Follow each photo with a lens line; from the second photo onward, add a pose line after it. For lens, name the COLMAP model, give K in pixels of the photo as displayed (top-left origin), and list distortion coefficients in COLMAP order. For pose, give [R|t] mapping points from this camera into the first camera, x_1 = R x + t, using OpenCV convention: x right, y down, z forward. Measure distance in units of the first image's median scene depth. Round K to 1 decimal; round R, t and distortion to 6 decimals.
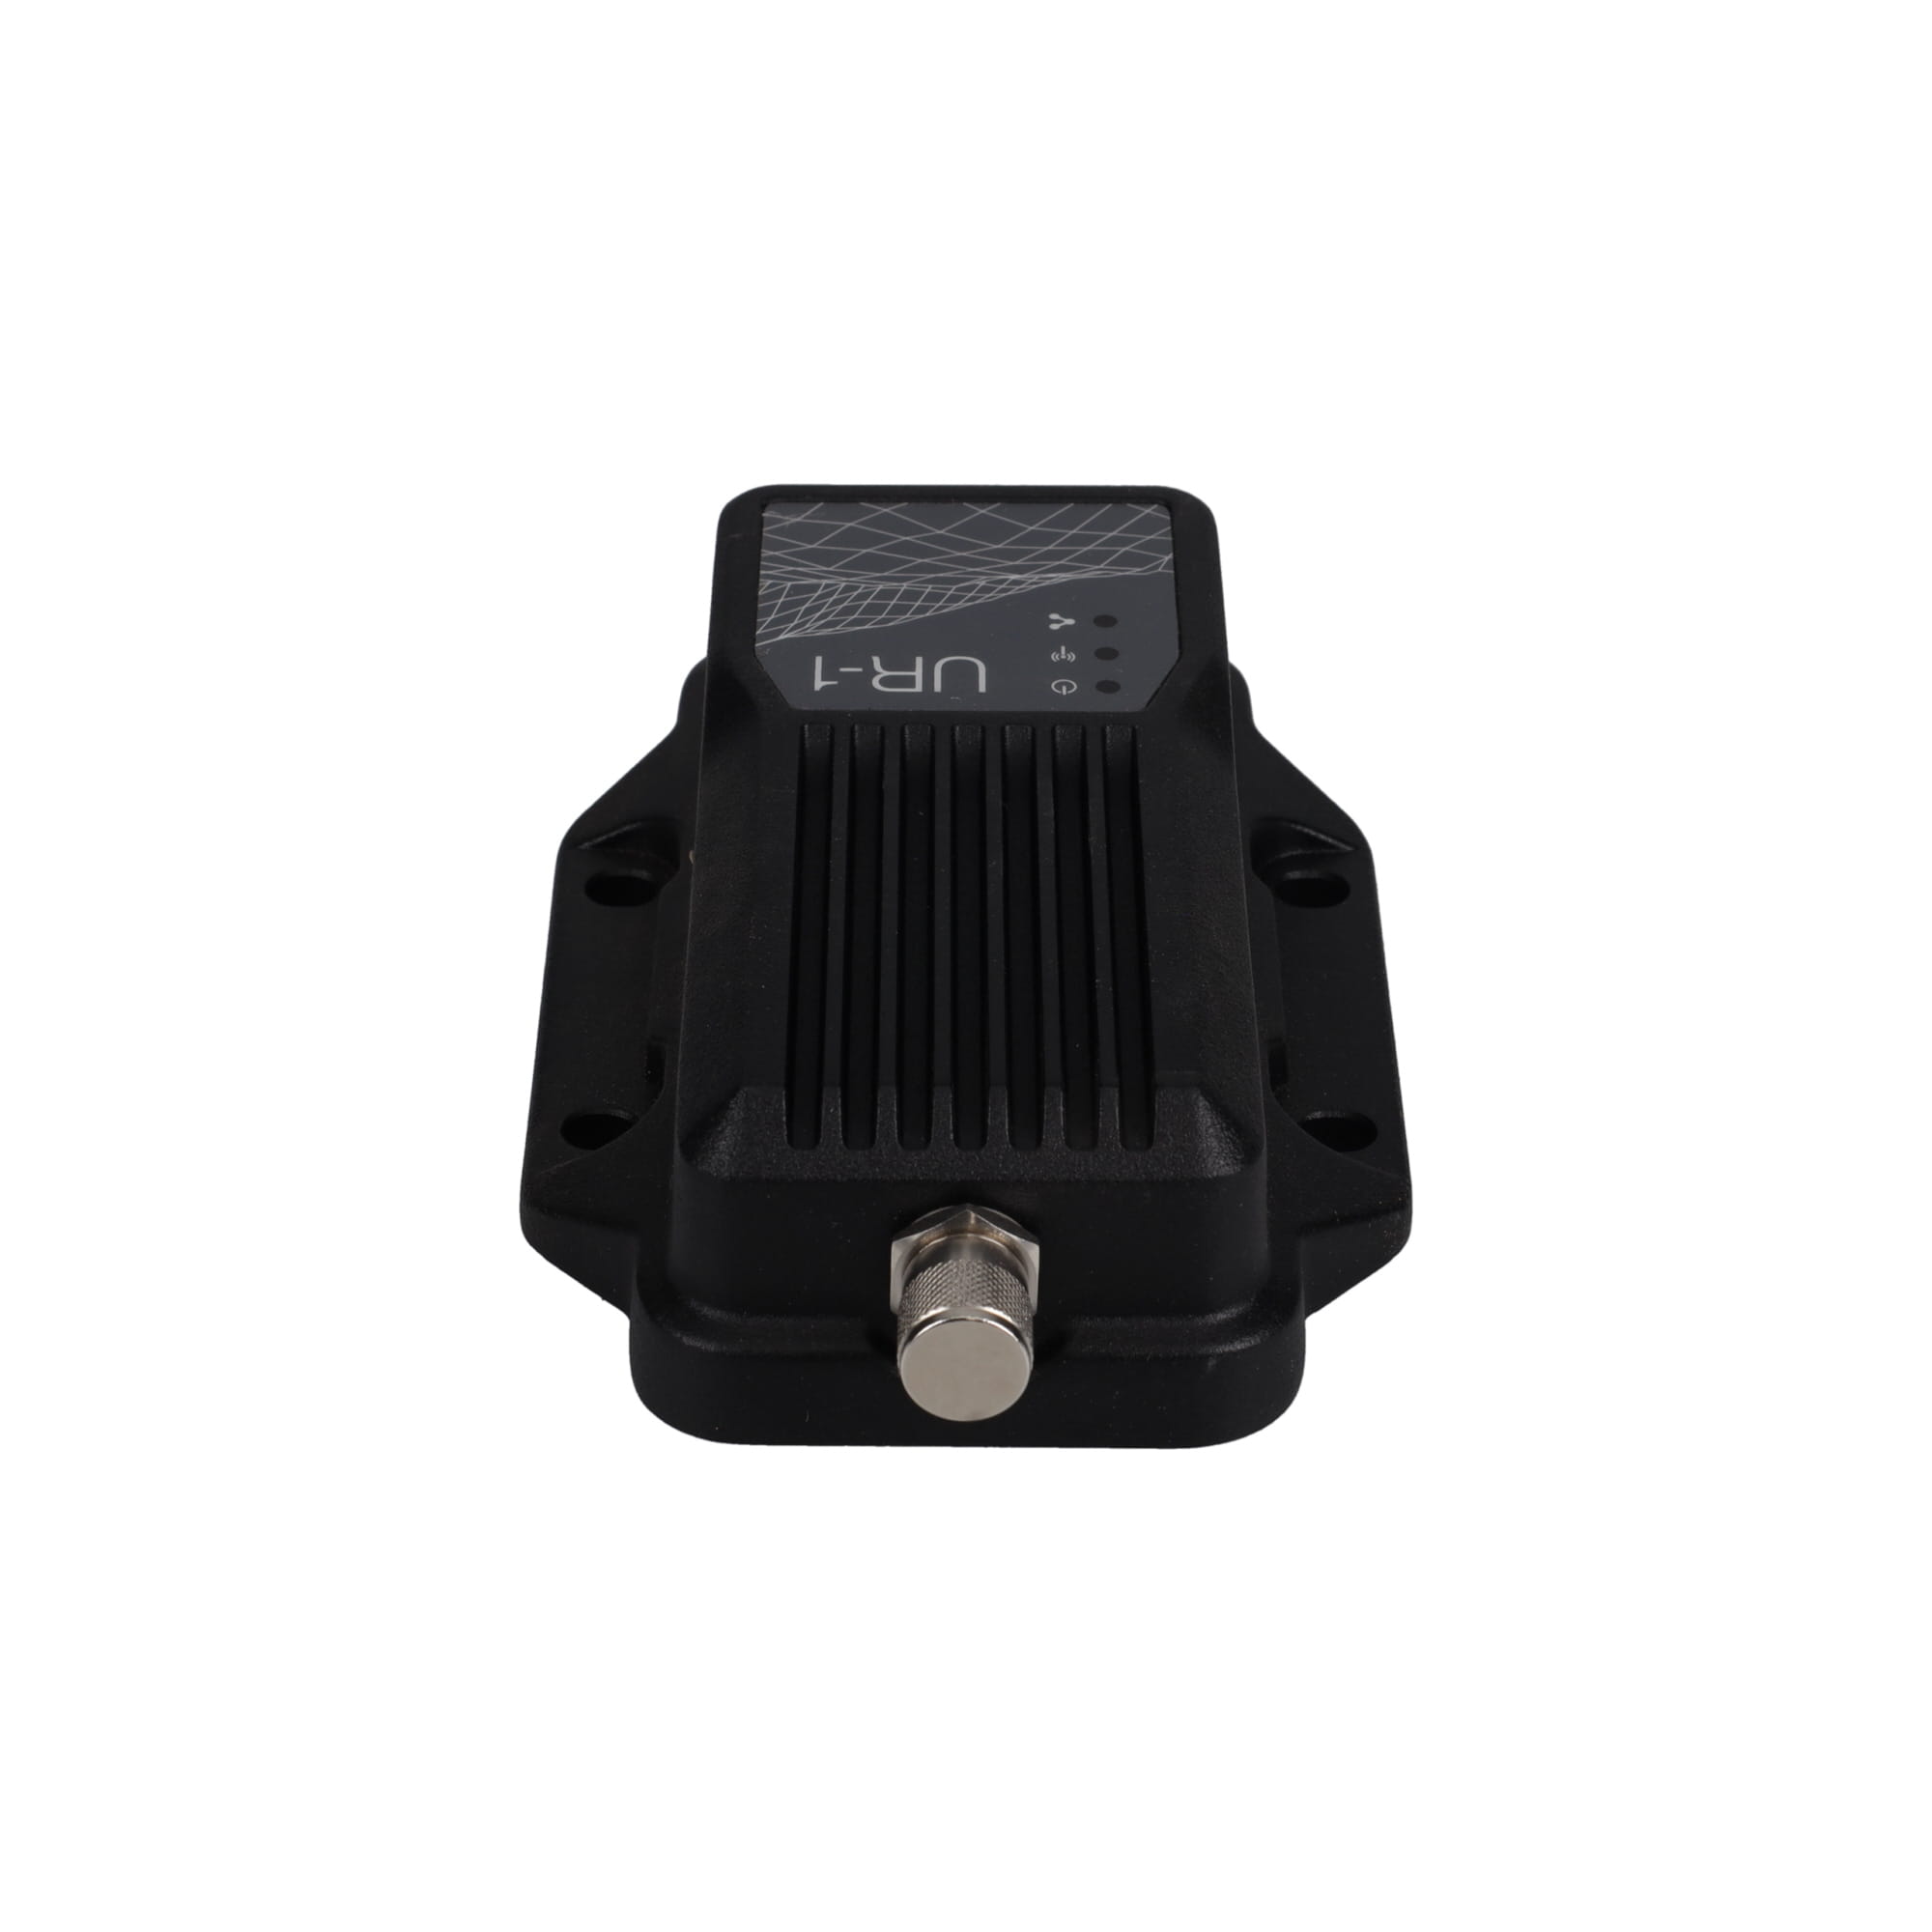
lens RADIAL K [[5082.1, 0, 966.0], [0, 5082.1, 966.9], [0, 0, 1]] dist [-0.018302, 0.000000]
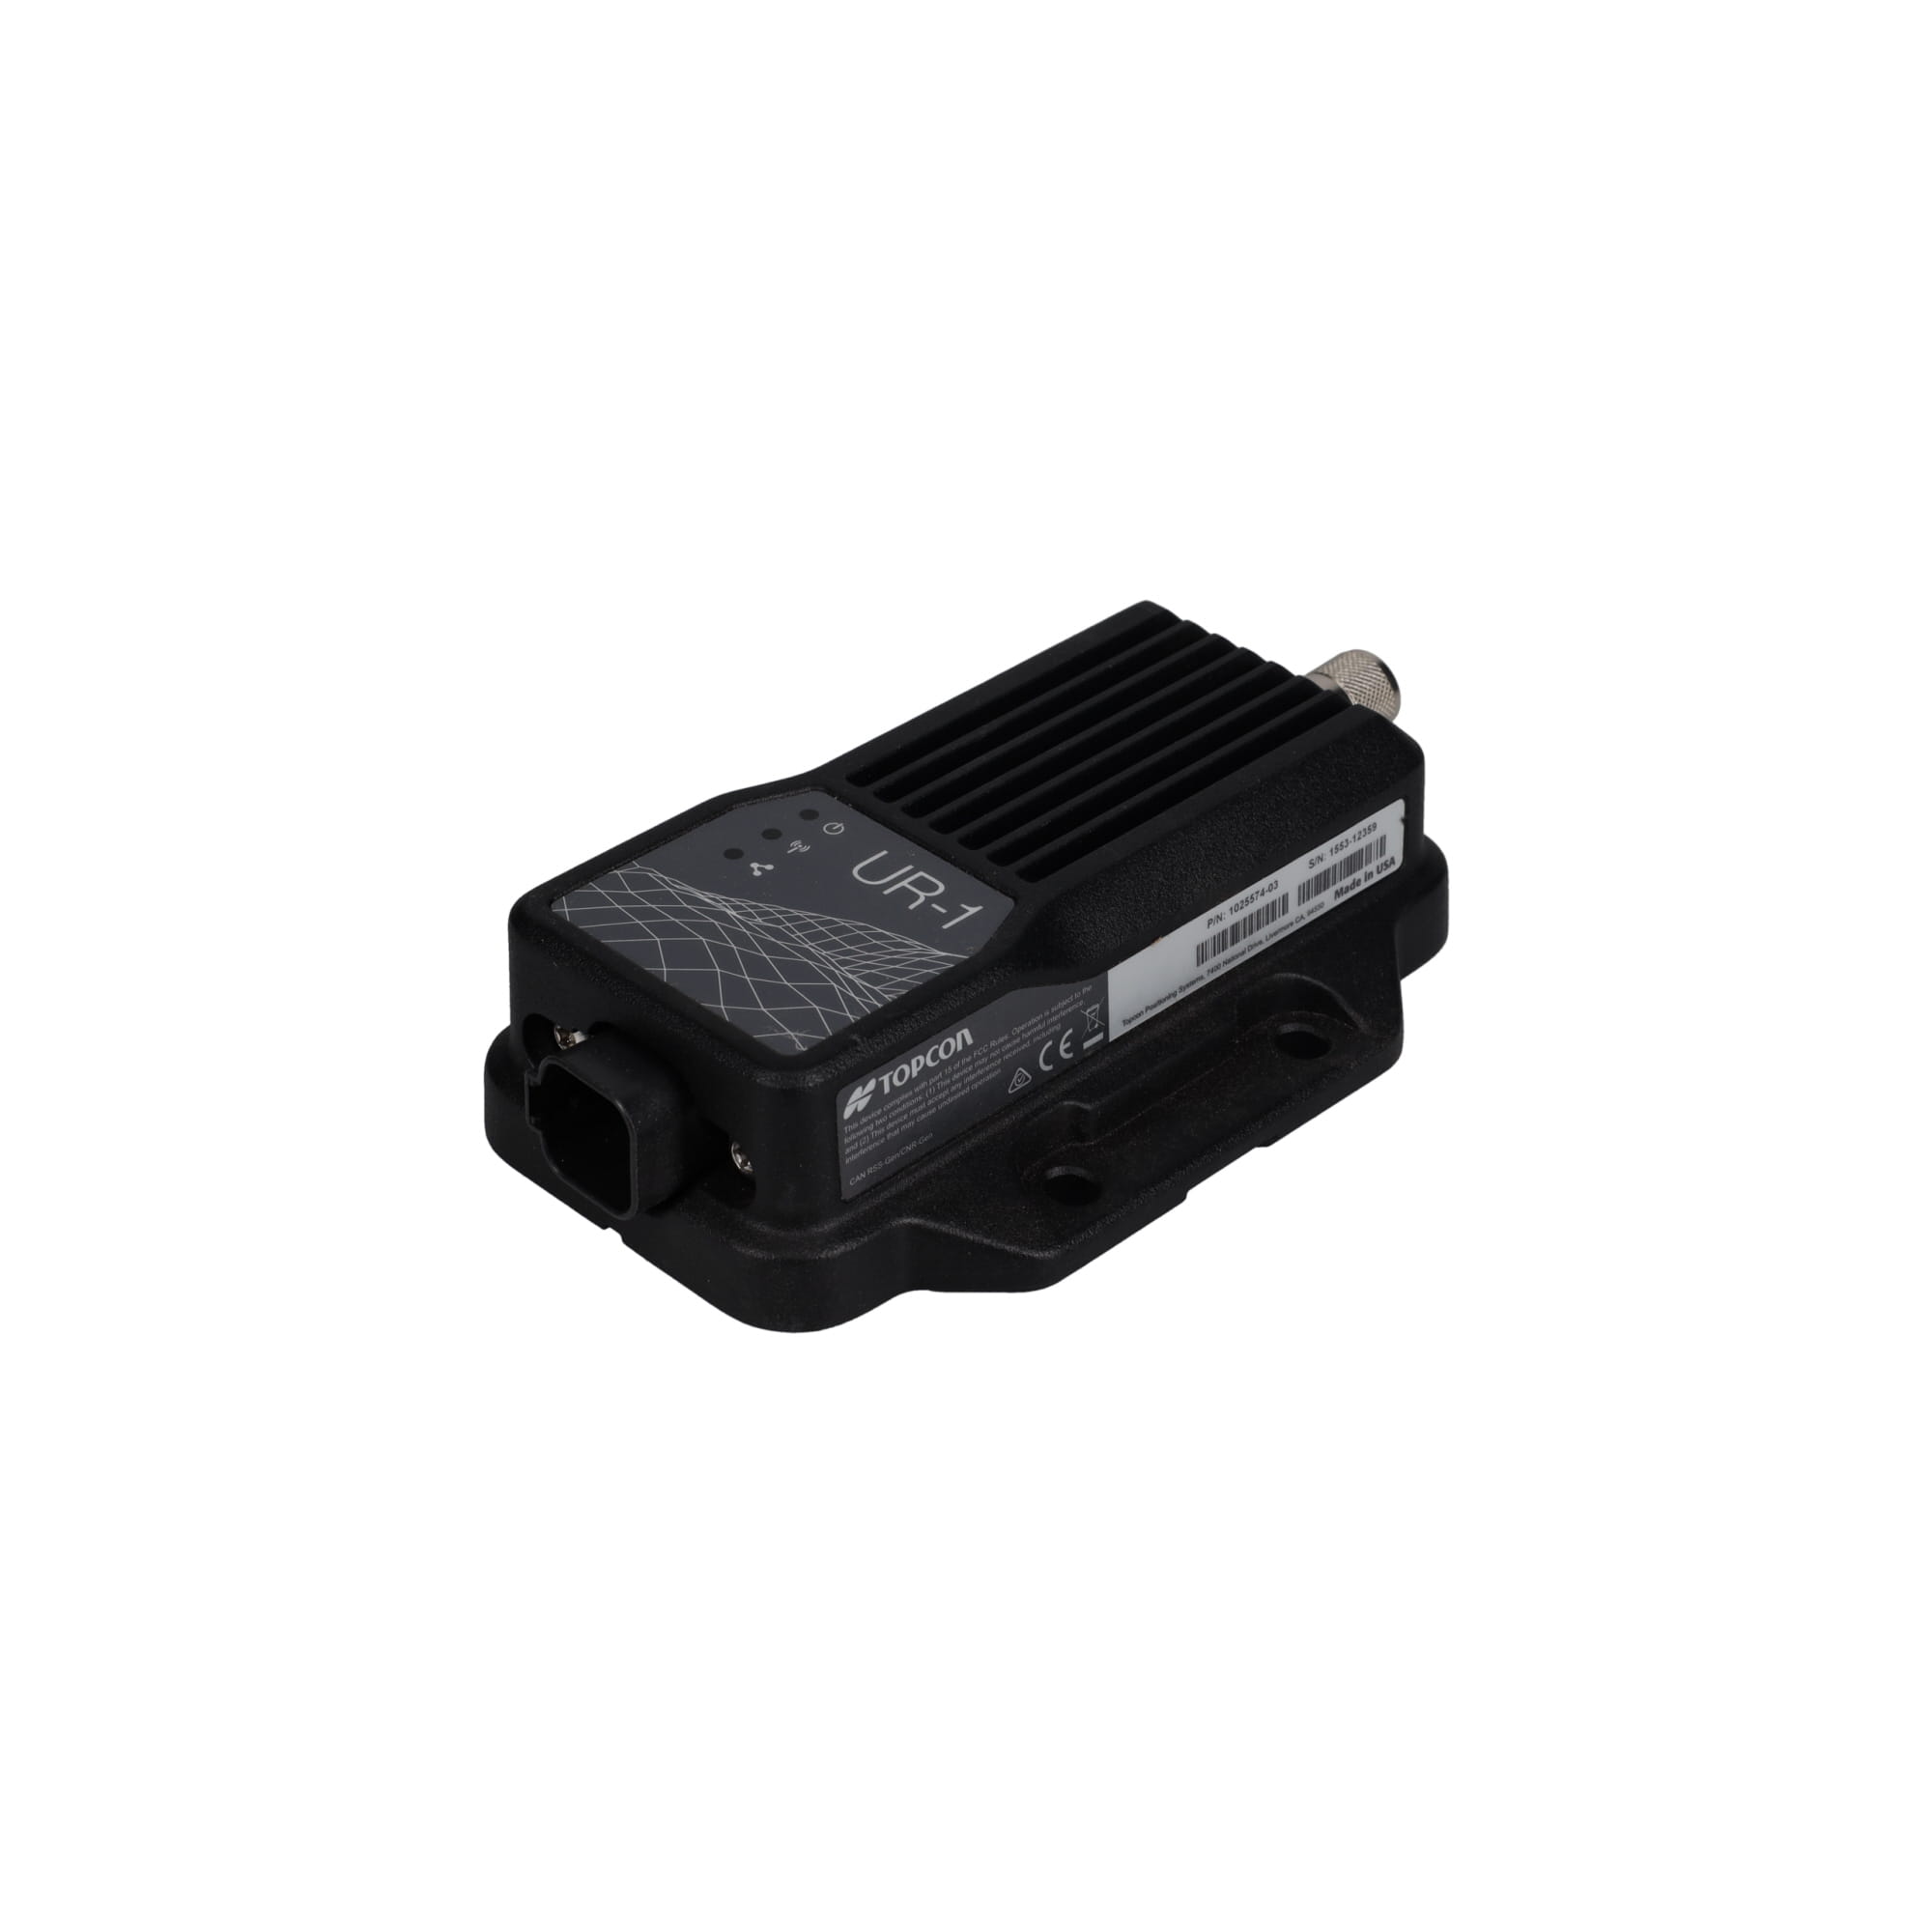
lens RADIAL K [[4032.1, 0, 971.9], [0, 4032.1, 968.4], [0, 0, 1]] dist [0.068930, 0.000000]
pose [[-0.701518, -0.417102, 0.577840, -0.567000], [0.411241, 0.425277, 0.806238, -0.793231], [-0.582026, 0.803222, -0.126810, 1.110057]]
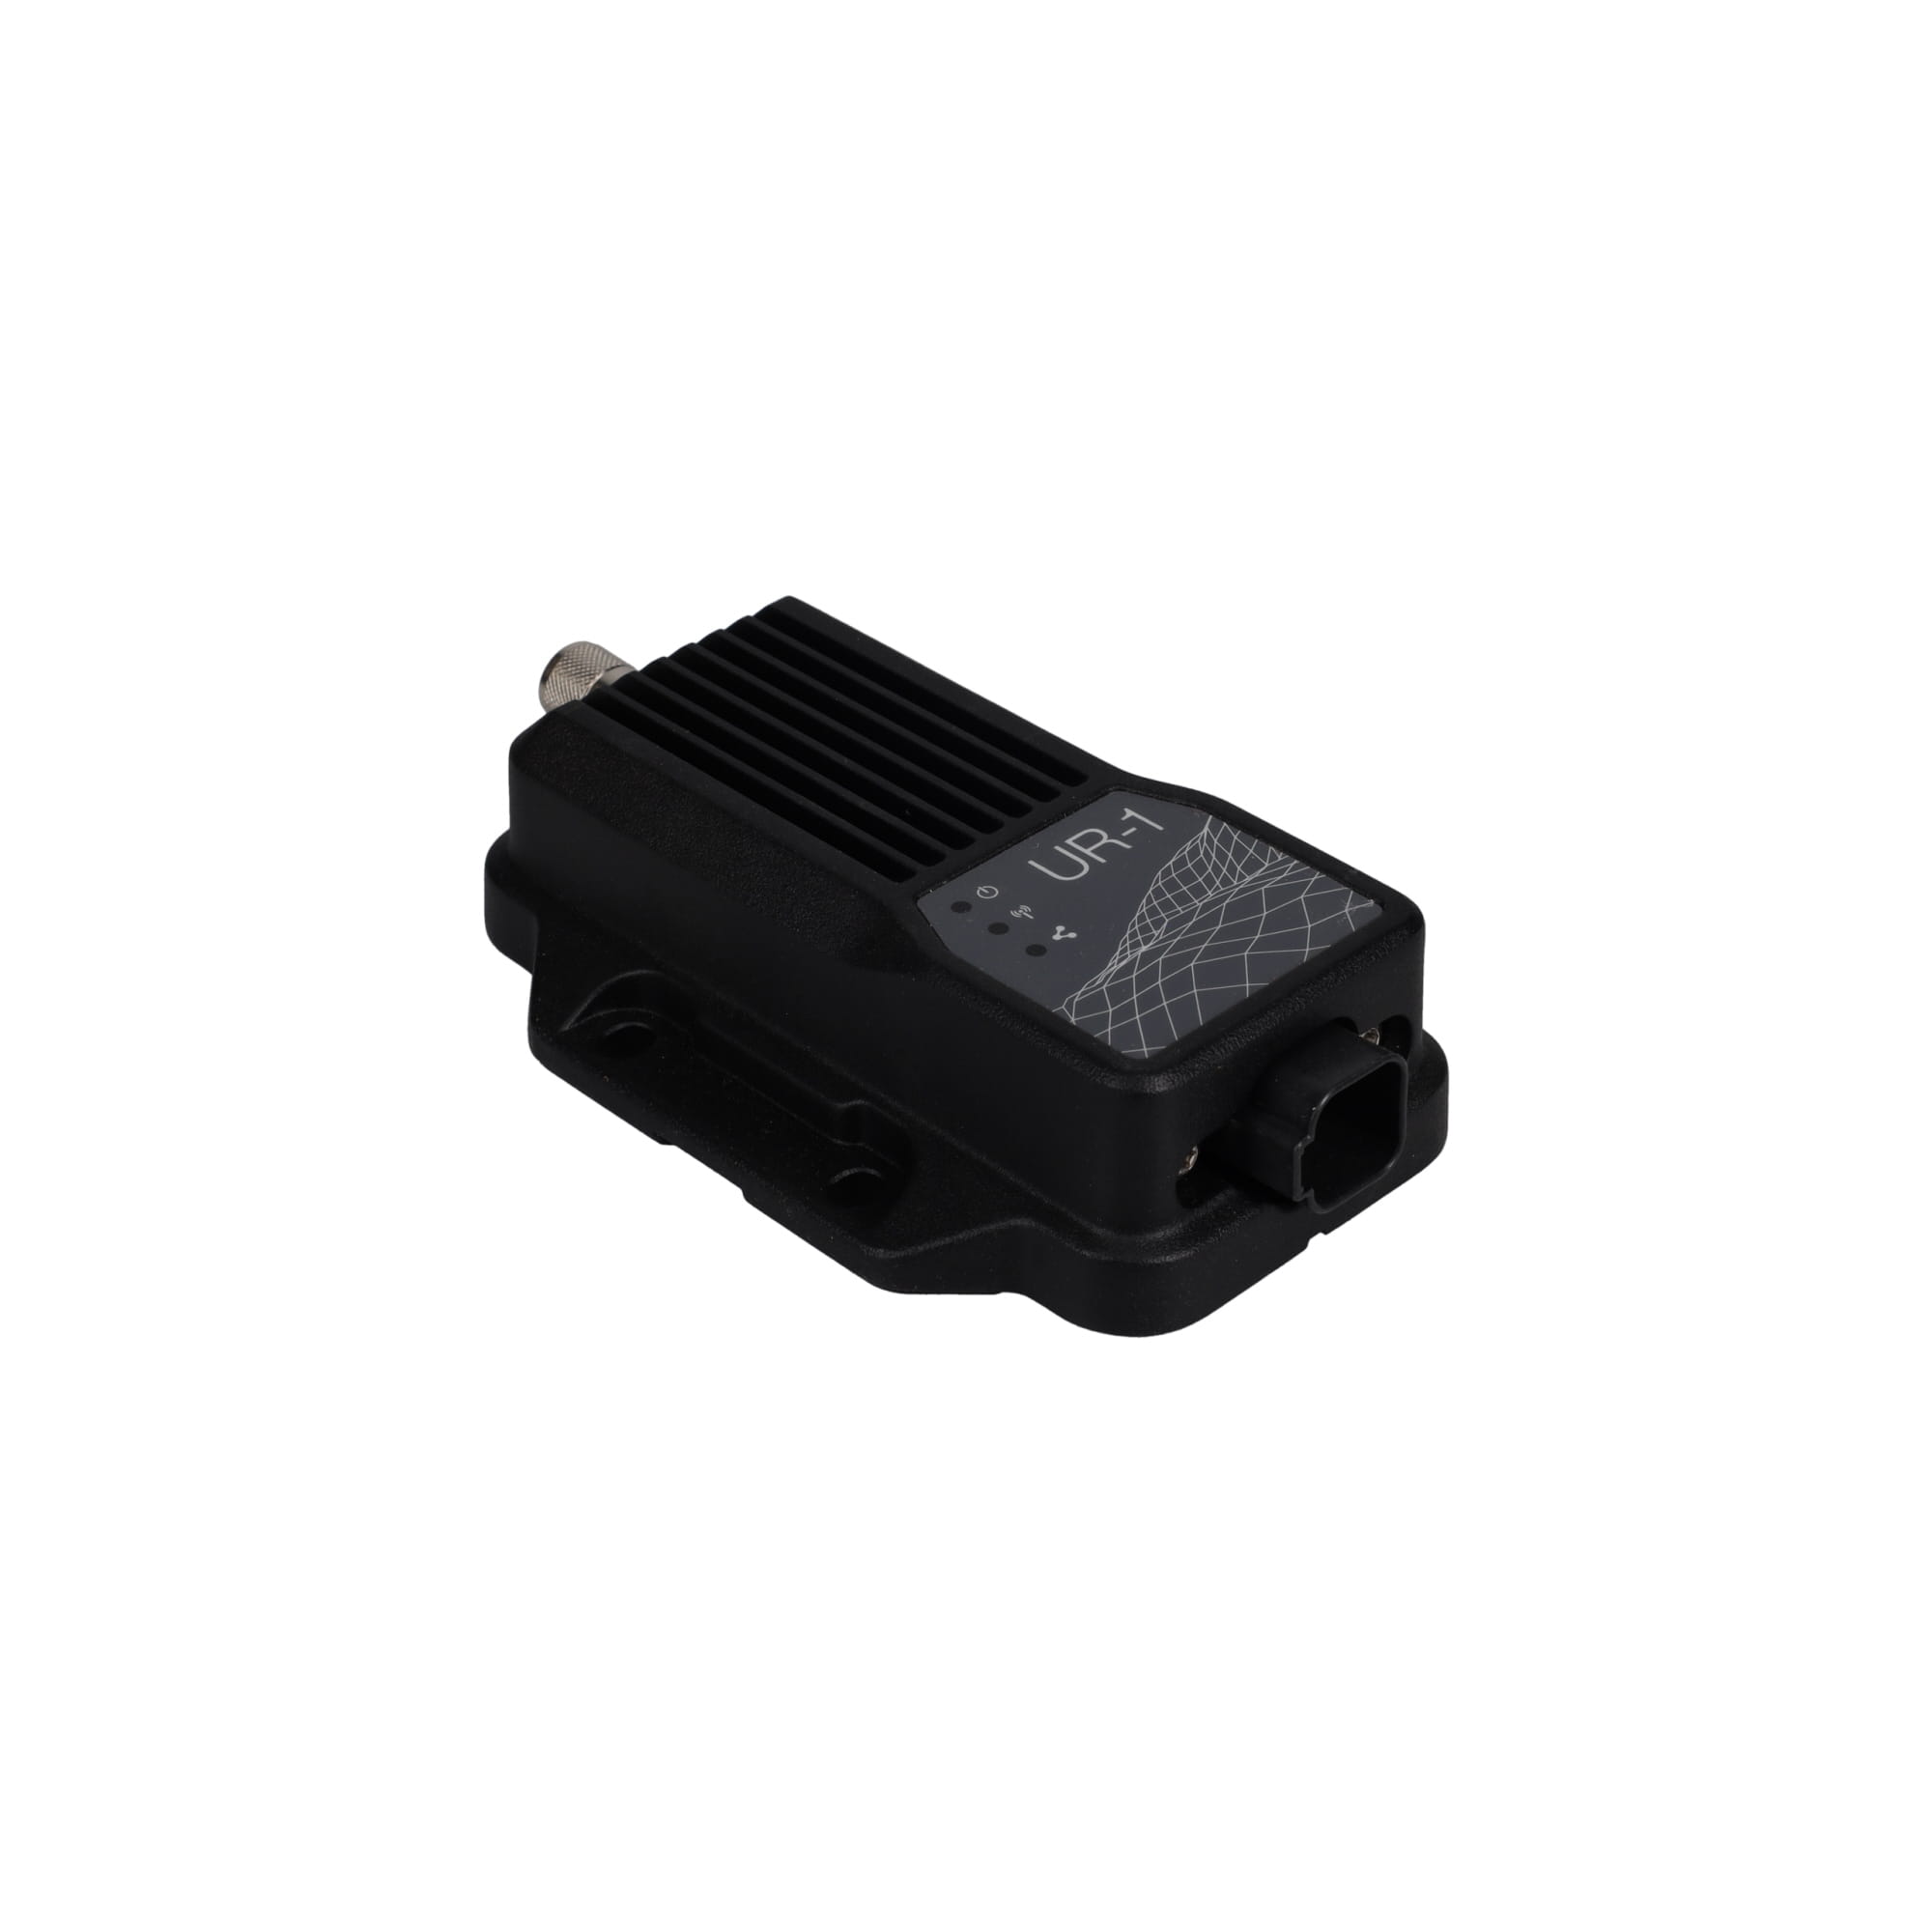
lens RADIAL K [[4032.1, 0, 960.3], [0, 4032.1, 968.8], [0, 0, 1]] dist [0.068930, 0.000000]
pose [[-0.711865, 0.402619, -0.575452, 0.562878], [-0.414171, 0.421062, 0.806951, -0.790835], [0.567195, 0.812776, -0.132986, 1.115726]]
